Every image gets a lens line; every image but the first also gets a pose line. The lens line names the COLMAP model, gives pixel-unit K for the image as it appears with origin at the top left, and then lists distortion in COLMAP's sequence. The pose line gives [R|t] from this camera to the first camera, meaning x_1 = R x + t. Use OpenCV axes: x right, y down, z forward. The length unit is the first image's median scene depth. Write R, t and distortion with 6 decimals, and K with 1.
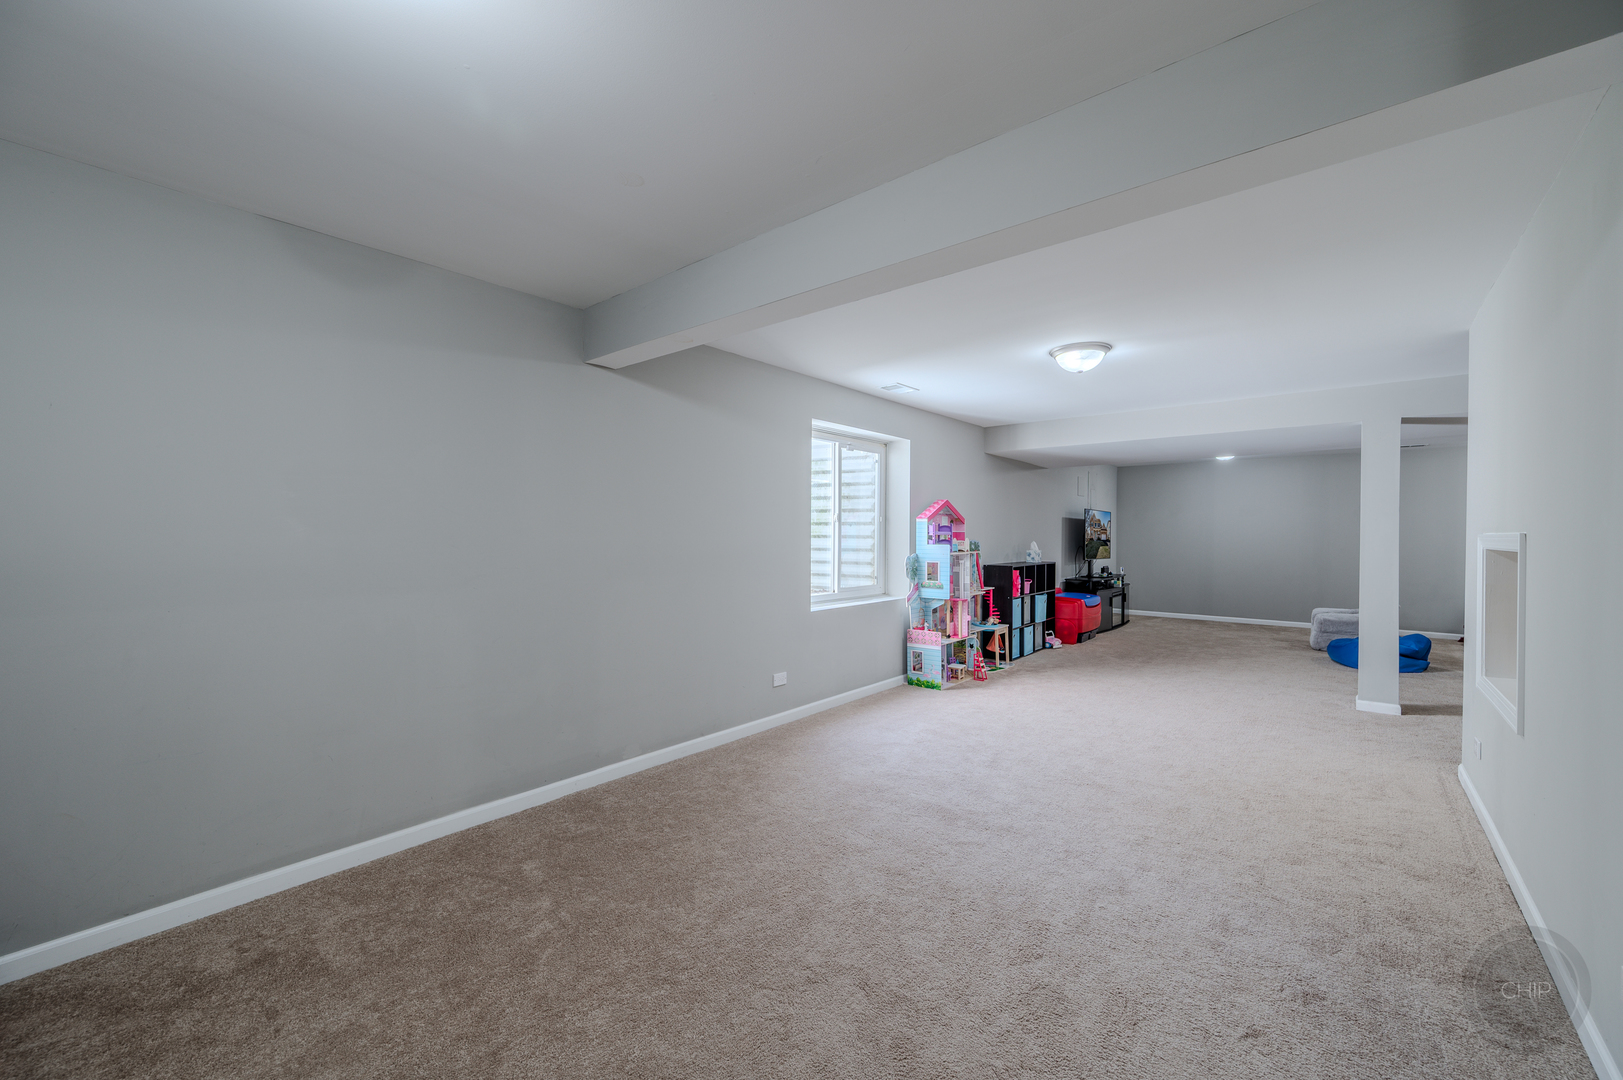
lens RADIAL K [[642.7, 0, 810.8], [0, 642.7, 543.7], [0, 0, 1]] dist [-0.000017, 0.000227]
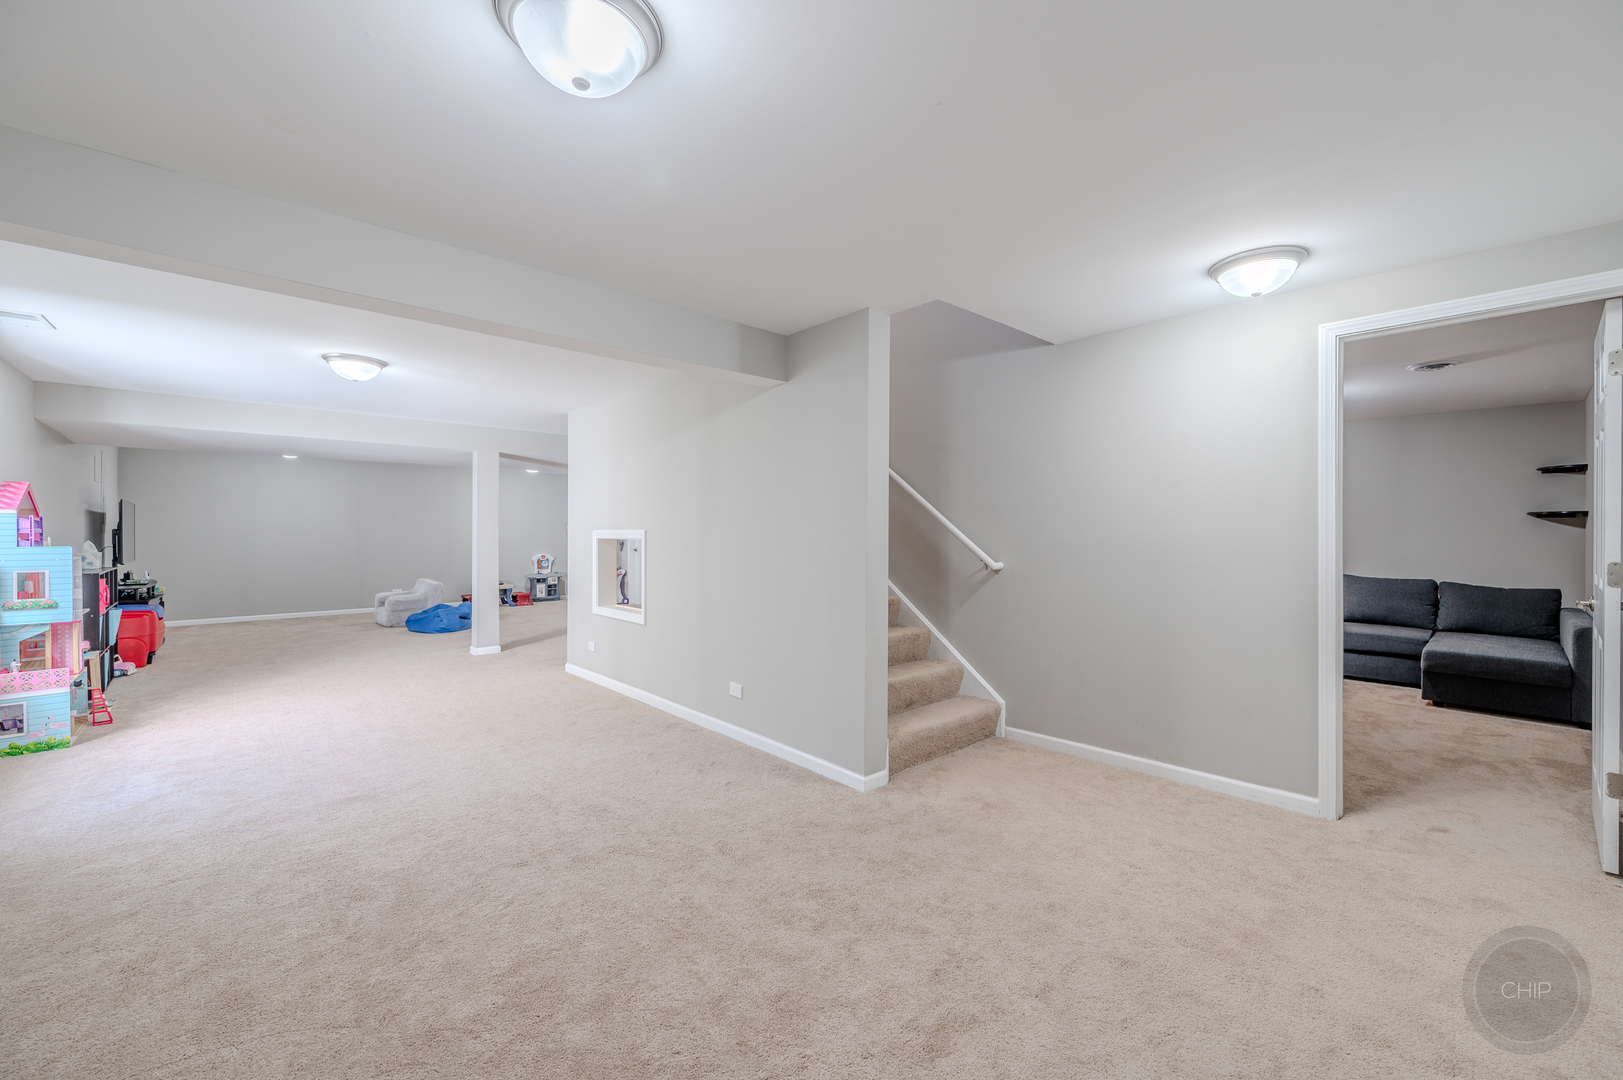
lens RADIAL K [[657.4, 0, 822.9], [0, 657.4, 523.1], [0, 0, 1]] dist [-0.000793, -0.000180]
pose [[0.109427, 0.009864, 0.993946, -0.429109], [0.016949, 0.999787, -0.011787, -0.001452], [-0.993850, 0.018136, 0.109236, 0.068612]]
